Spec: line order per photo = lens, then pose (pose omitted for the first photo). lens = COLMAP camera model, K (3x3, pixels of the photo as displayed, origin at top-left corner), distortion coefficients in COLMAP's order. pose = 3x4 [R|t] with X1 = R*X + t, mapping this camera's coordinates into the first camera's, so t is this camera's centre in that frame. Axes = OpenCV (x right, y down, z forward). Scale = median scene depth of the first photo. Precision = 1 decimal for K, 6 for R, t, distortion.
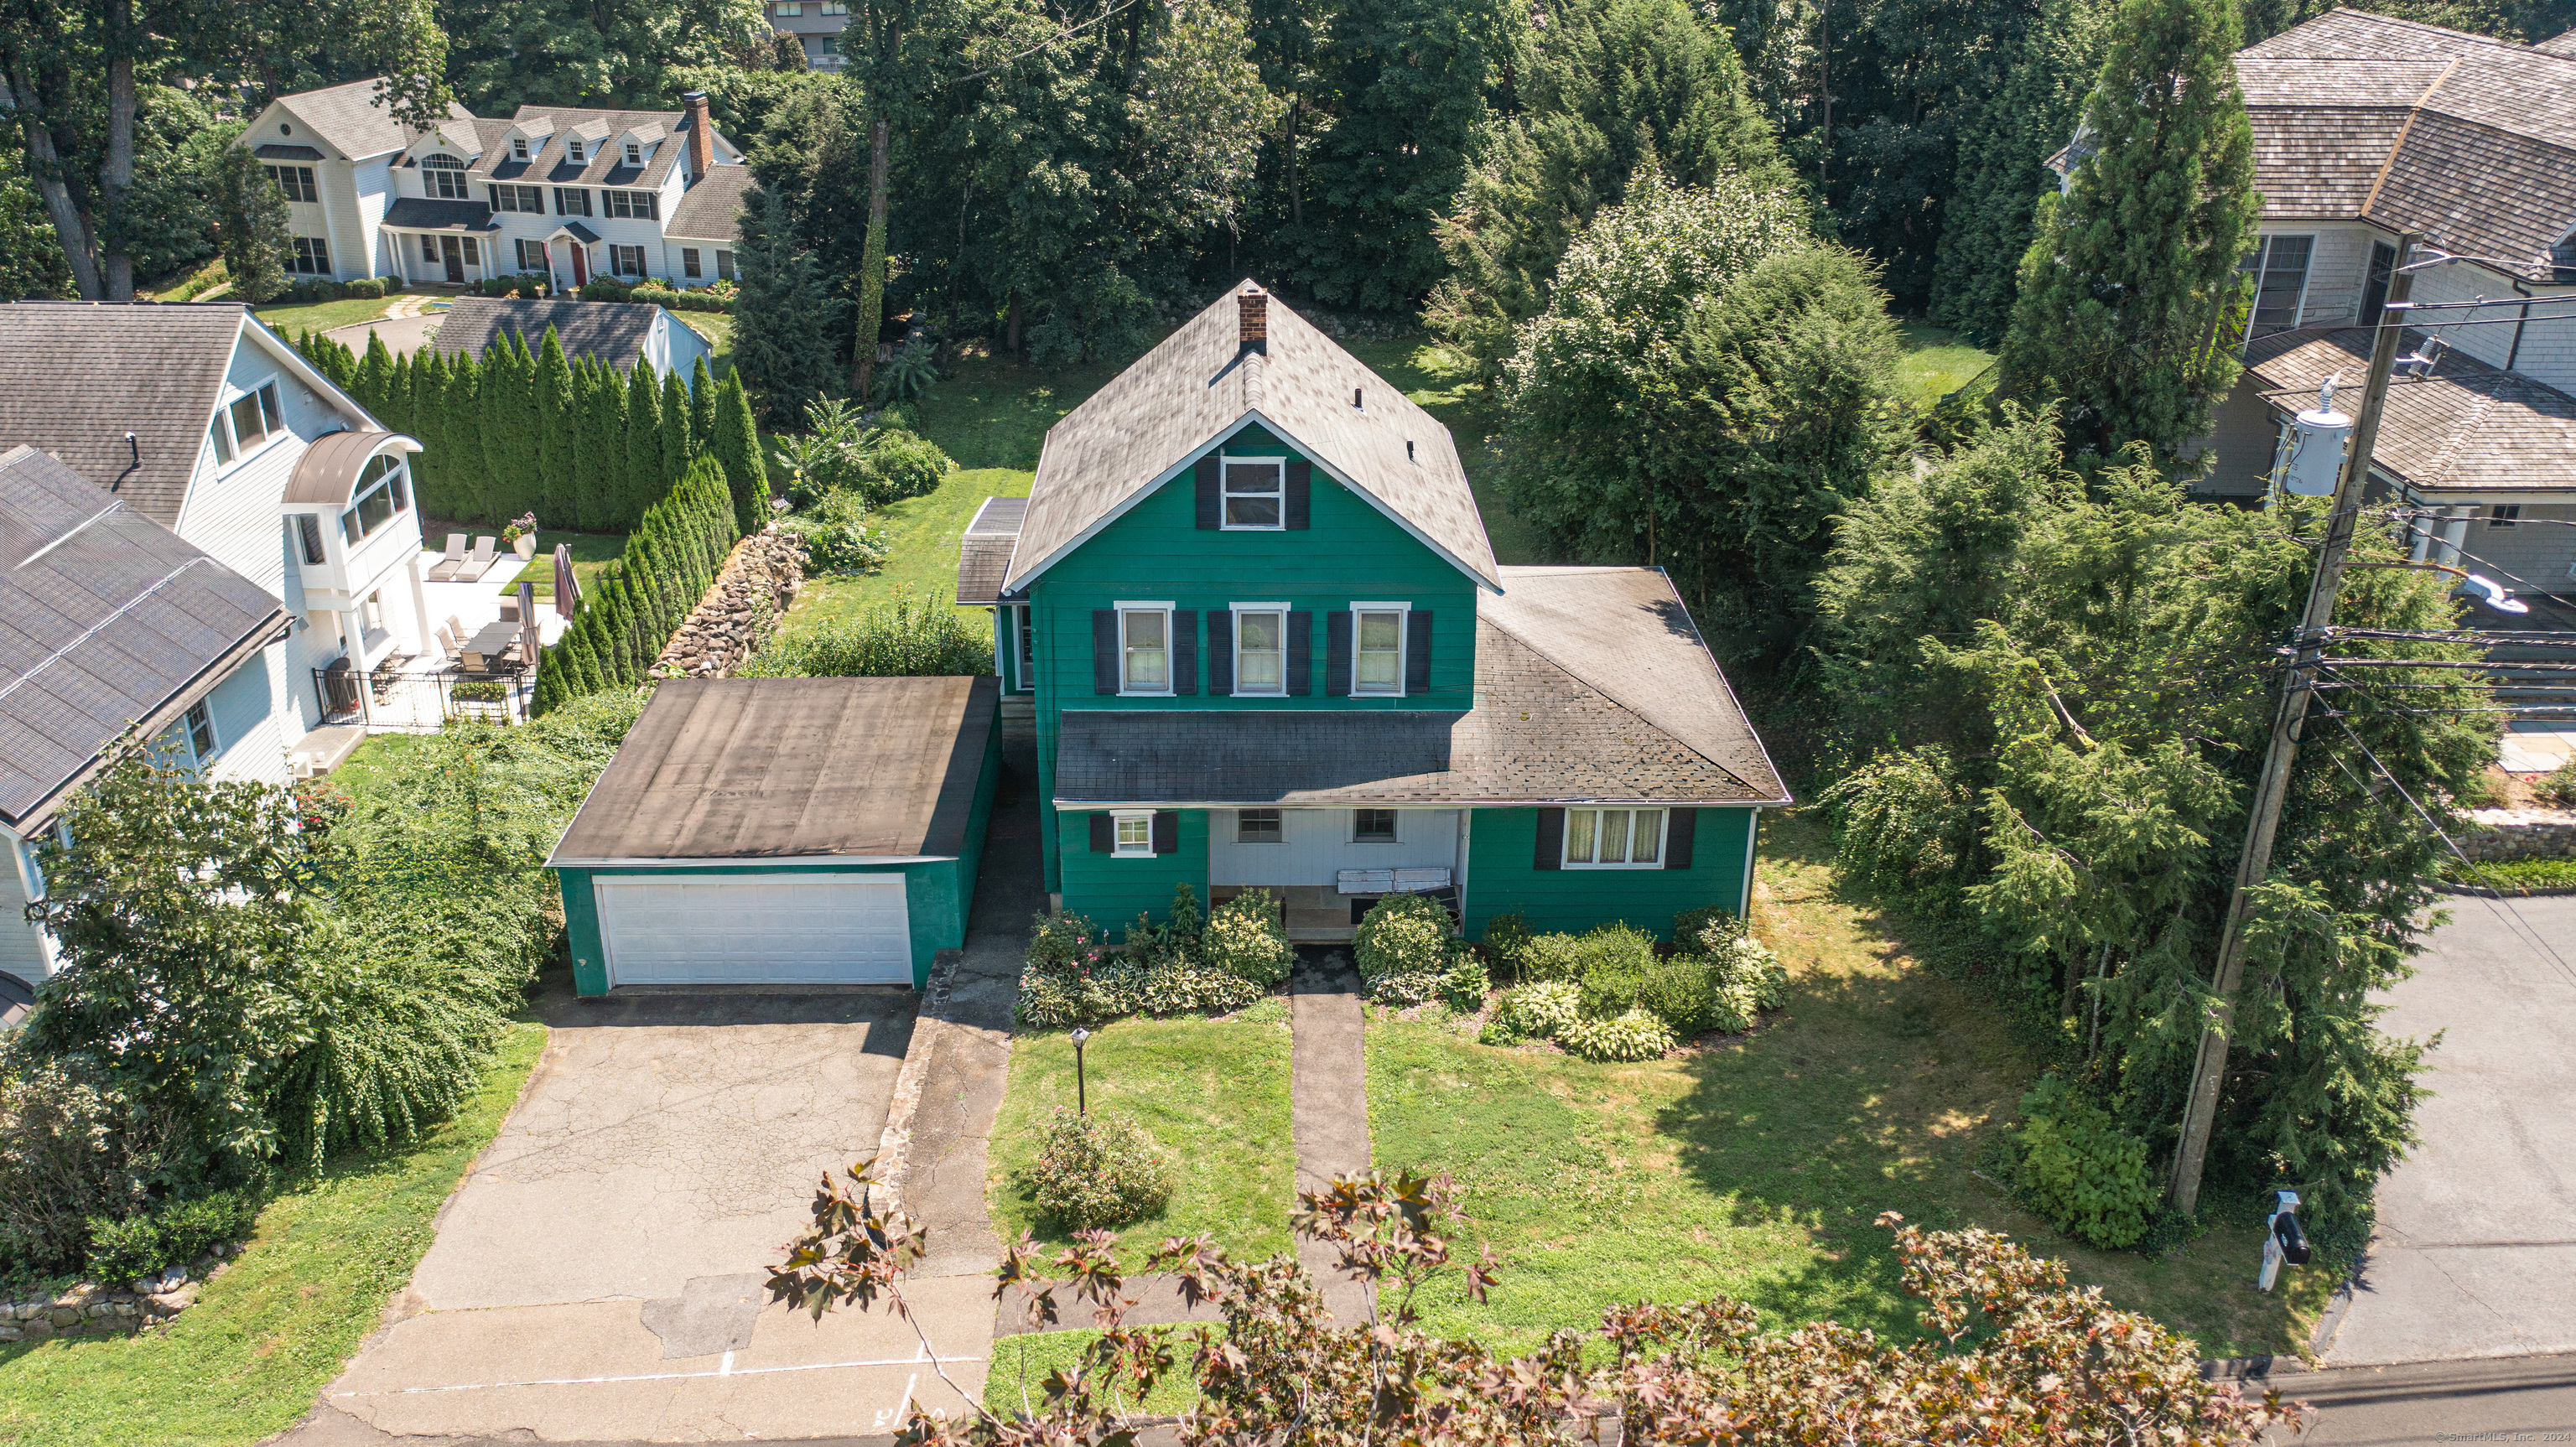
lens RADIAL K [[2035.7, 0, 1288.0], [0, 2035.7, 723.5], [0, 0, 1]] dist [-0.007628, 0.000093]
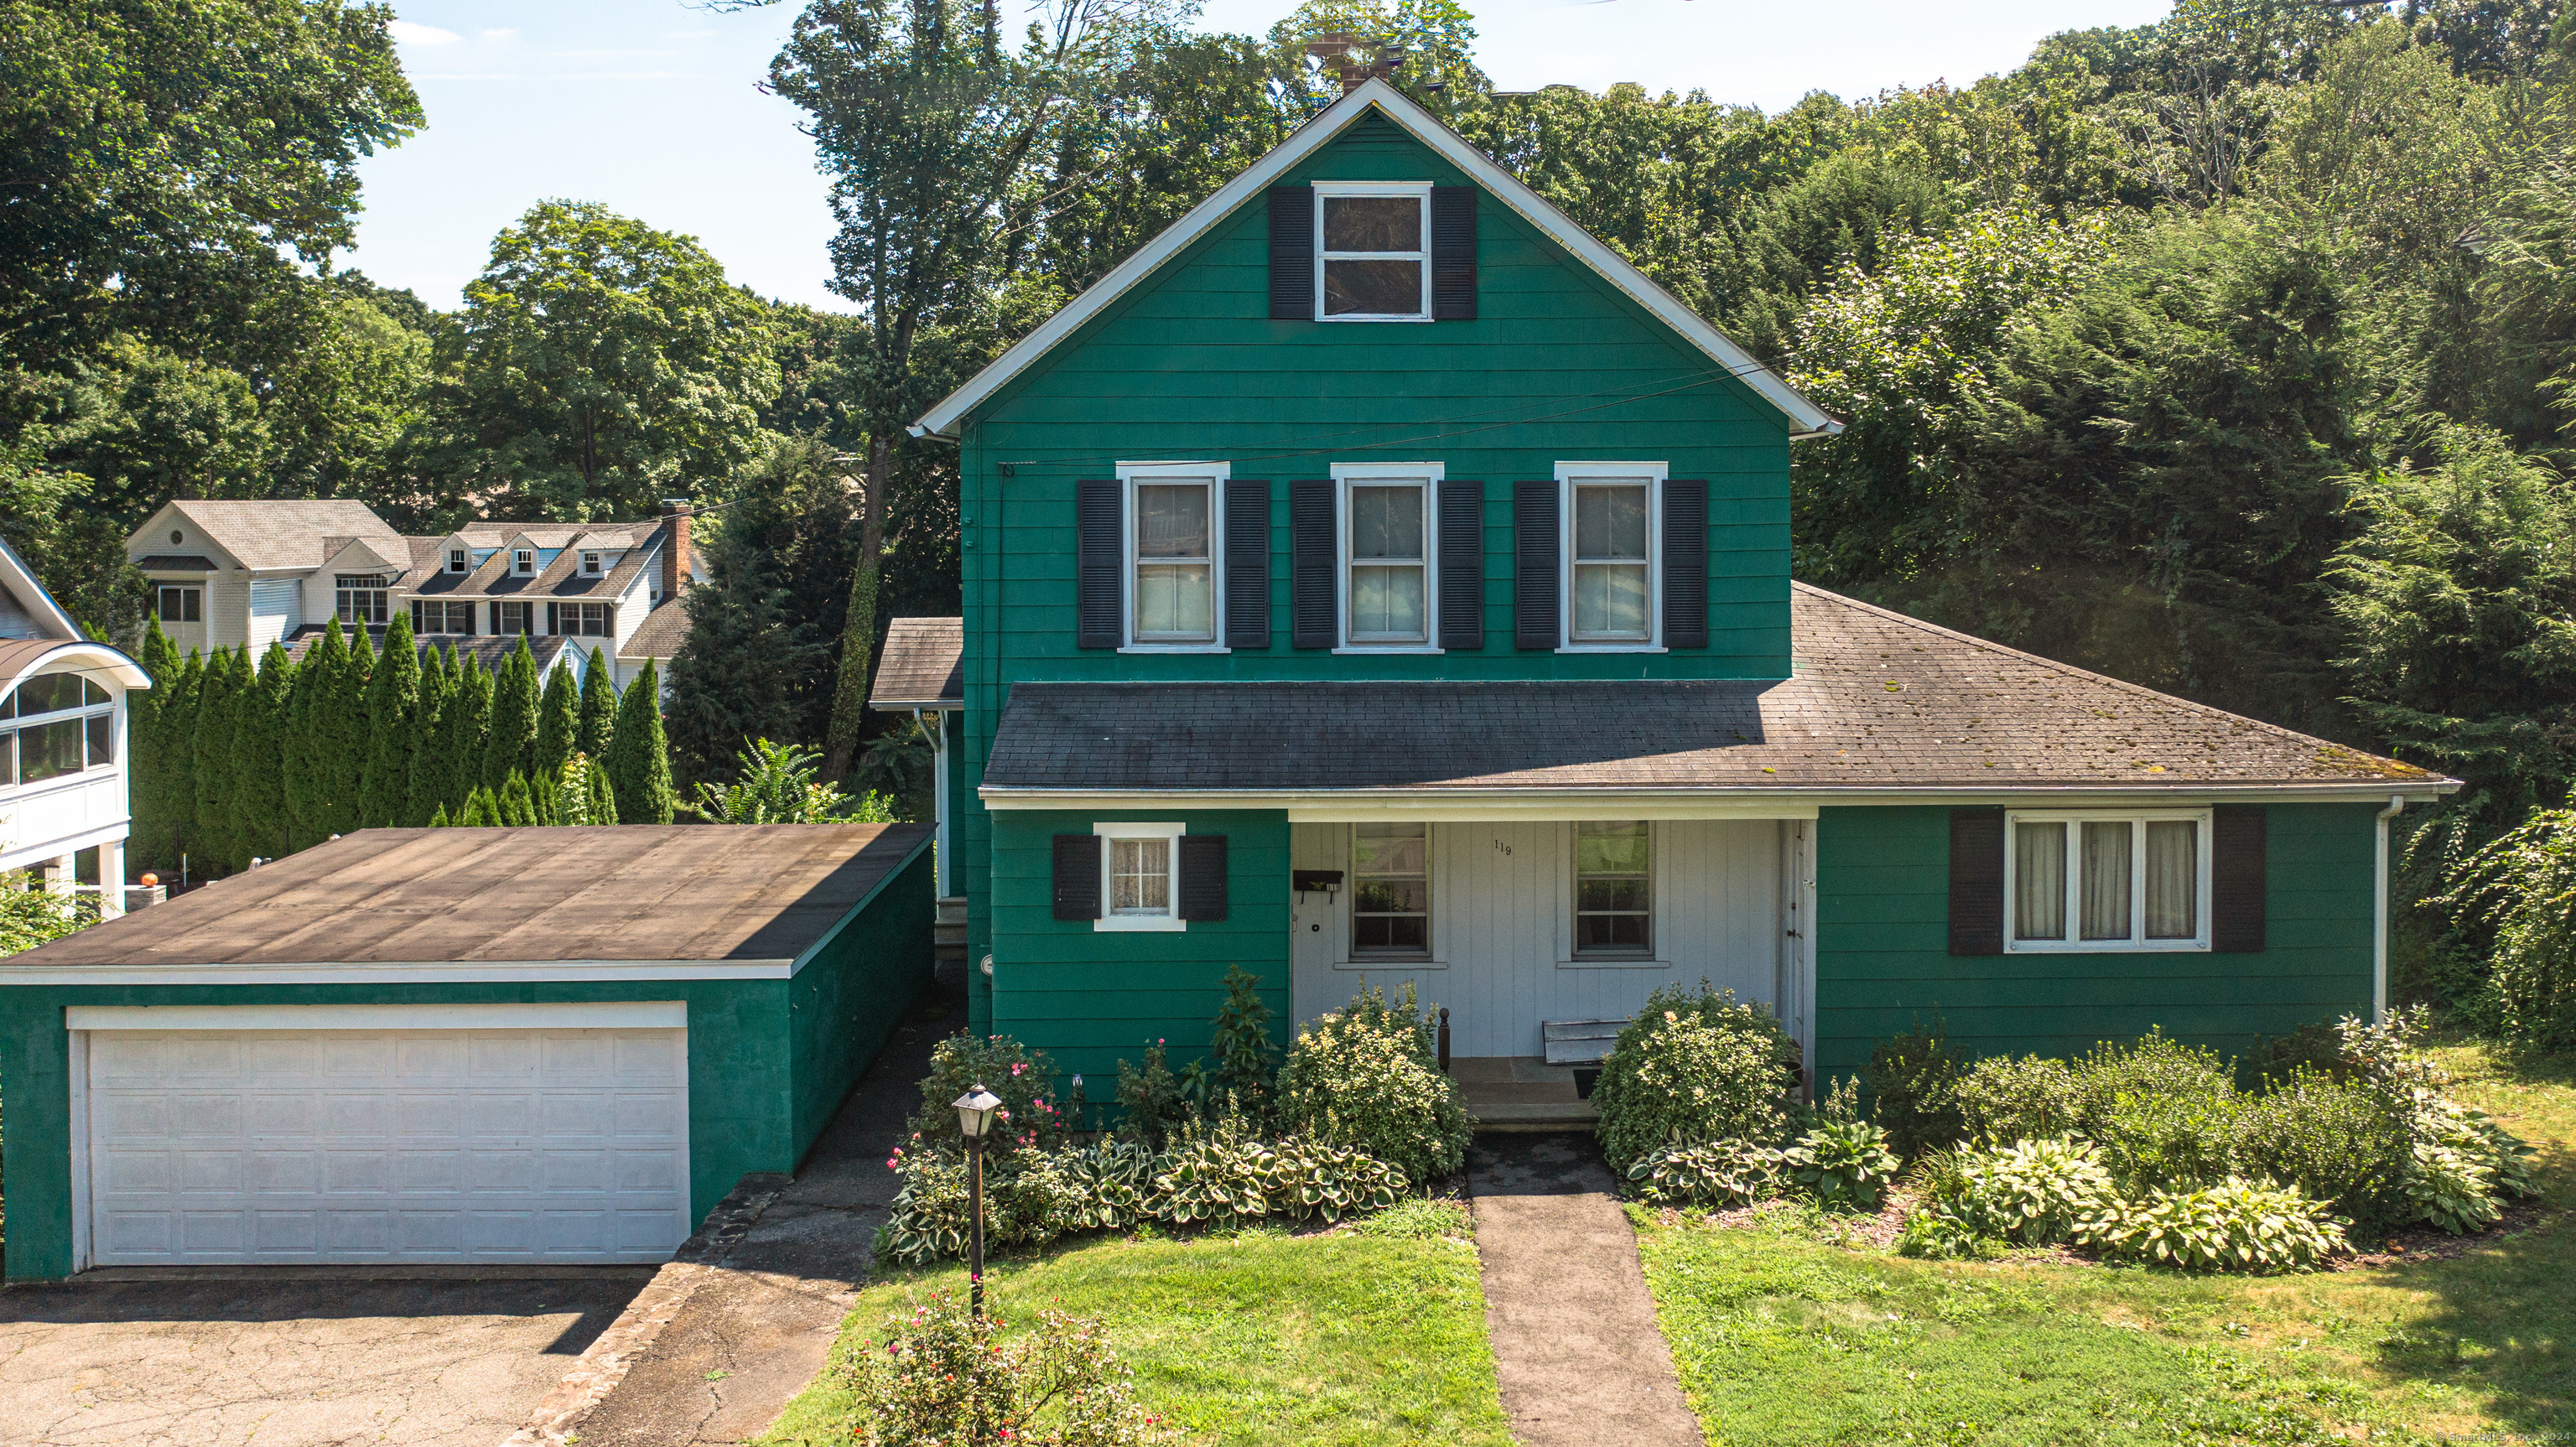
lens RADIAL K [[2076.0, 0, 1349.8], [0, 2076.0, 721.1], [0, 0, 1]] dist [-0.009932, -0.004168]
pose [[0.999893, -0.012941, -0.006769, -0.020969], [0.009353, 0.923396, -0.383735, 0.214902], [0.011216, 0.383631, 0.923418, 0.520238]]
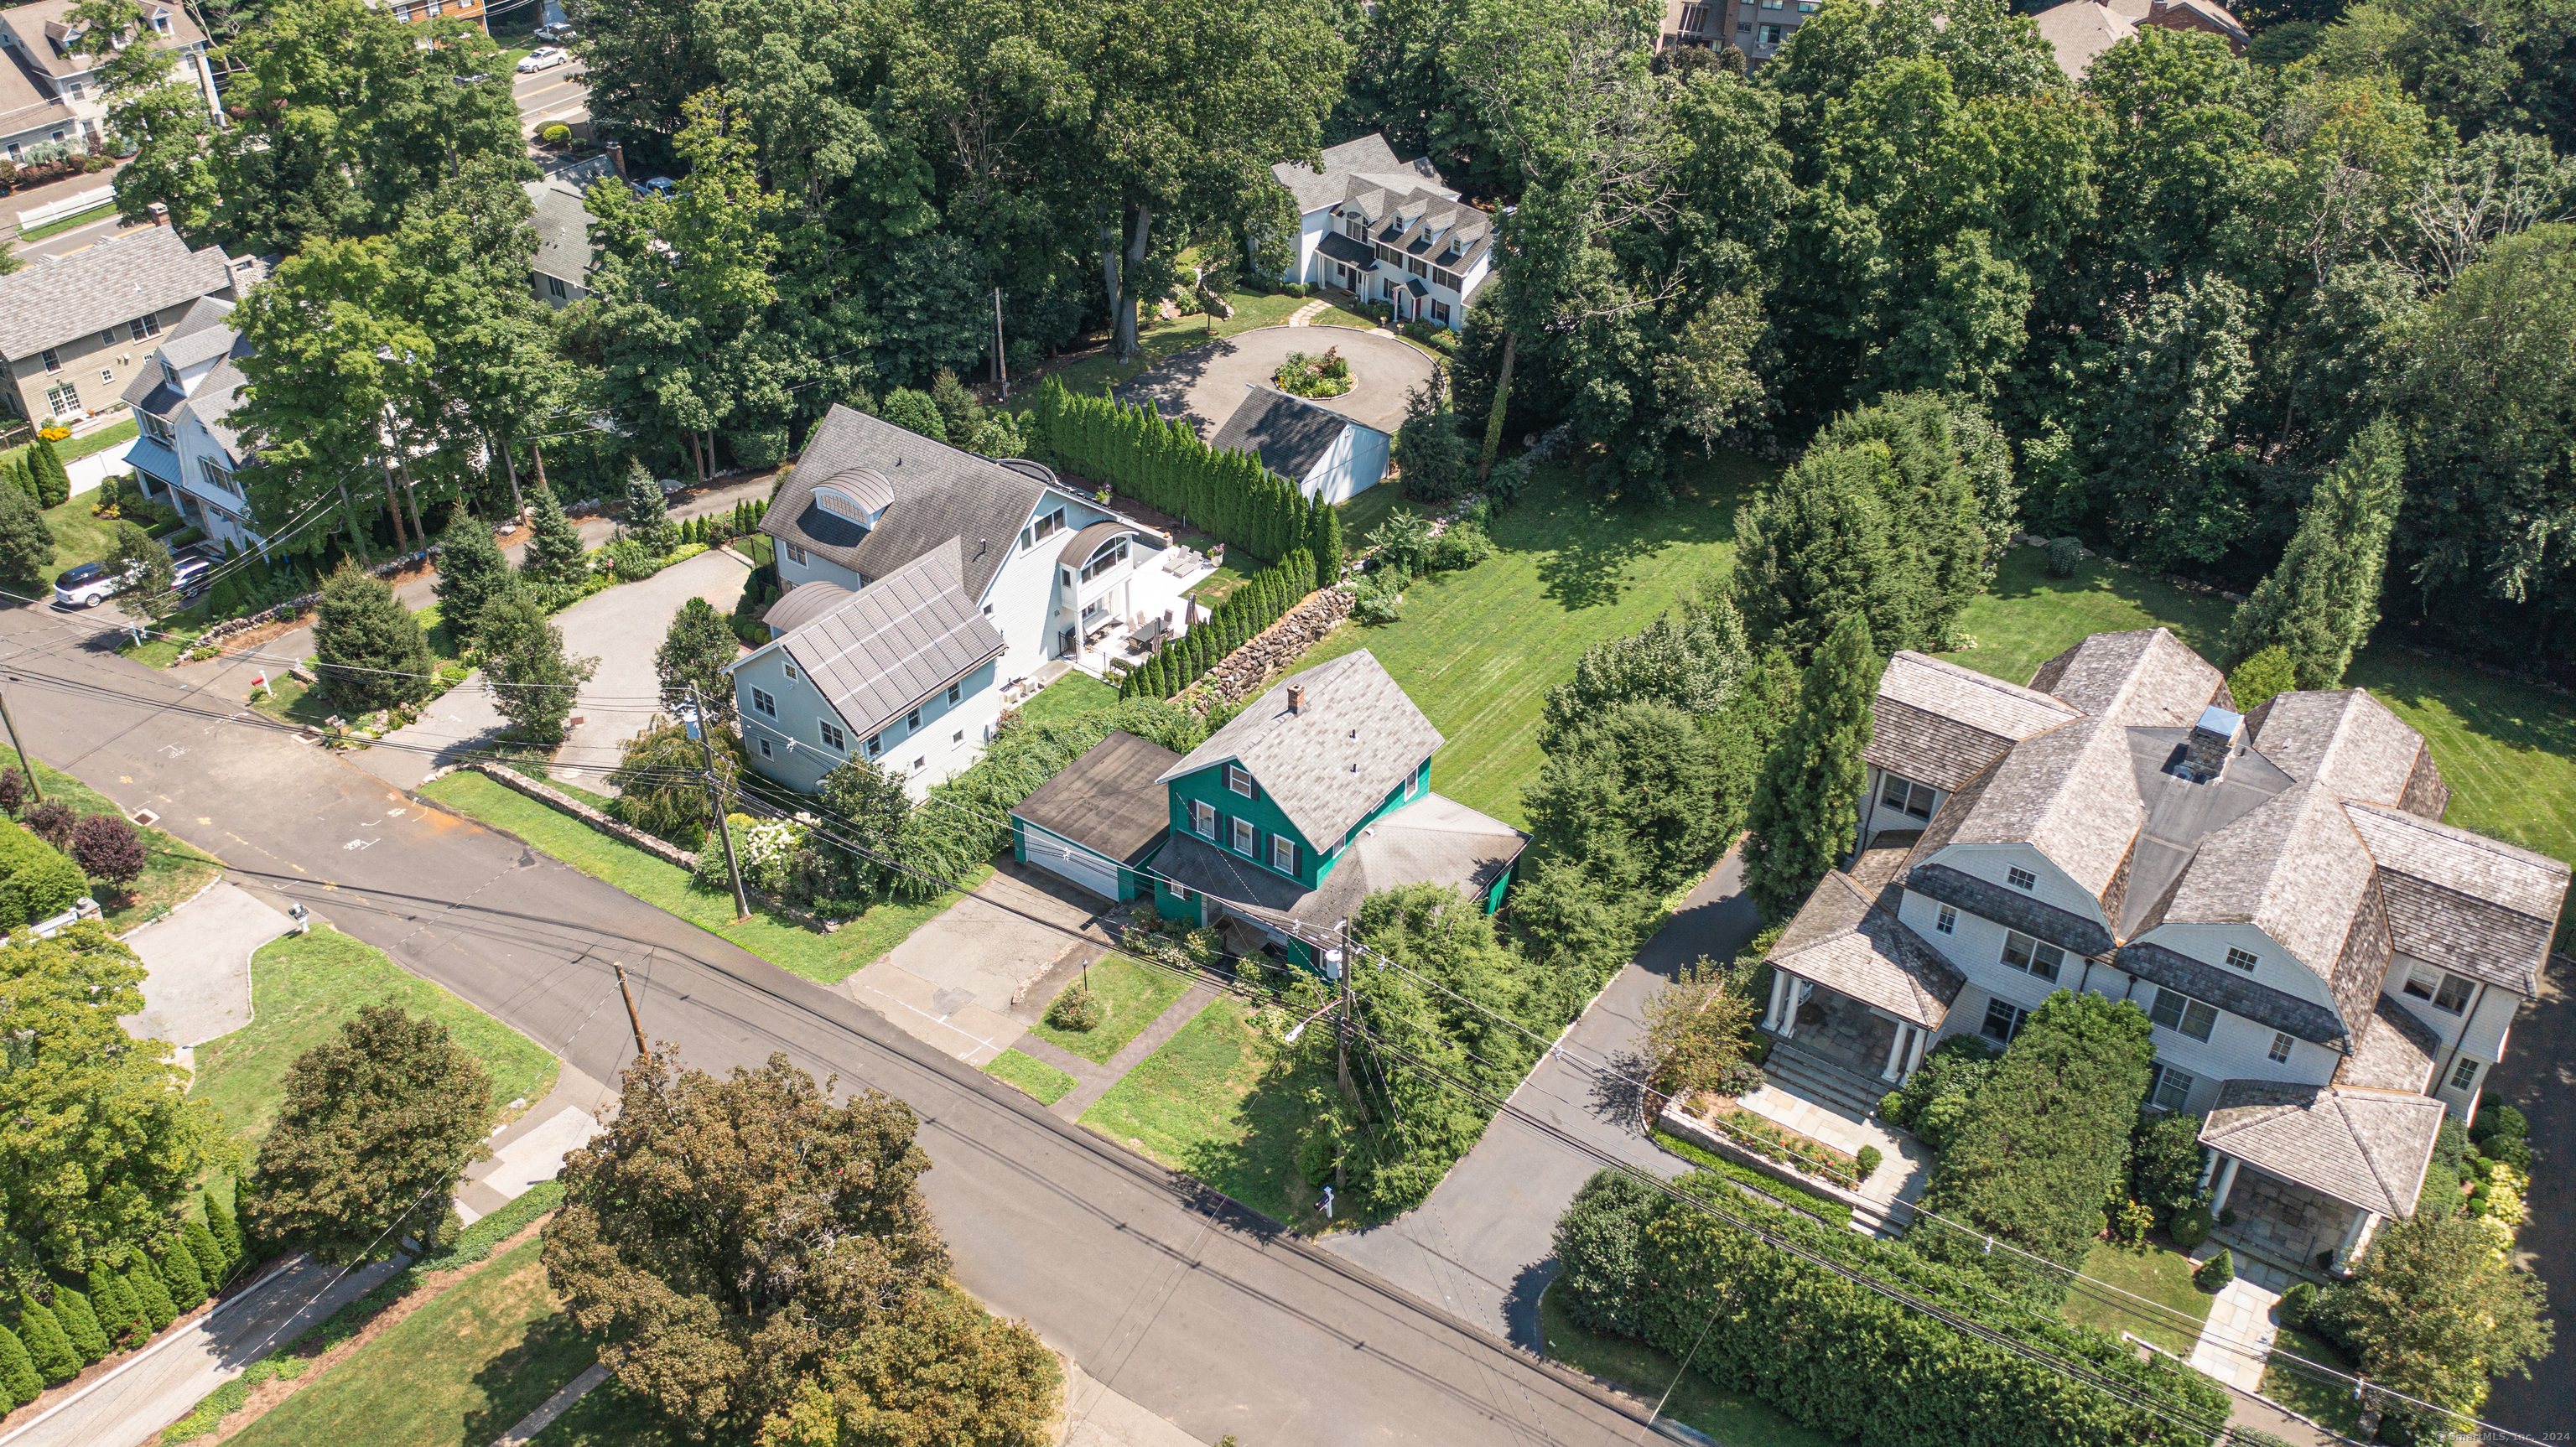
lens RADIAL K [[2035.7, 0, 1288.0], [0, 2035.7, 723.5], [0, 0, 1]] dist [-0.007628, 0.000093]
pose [[0.807059, 0.334868, -0.486332, 0.891943], [-0.242854, 0.938994, 0.243540, -0.587830], [0.538216, -0.078443, 0.839148, -0.758444]]
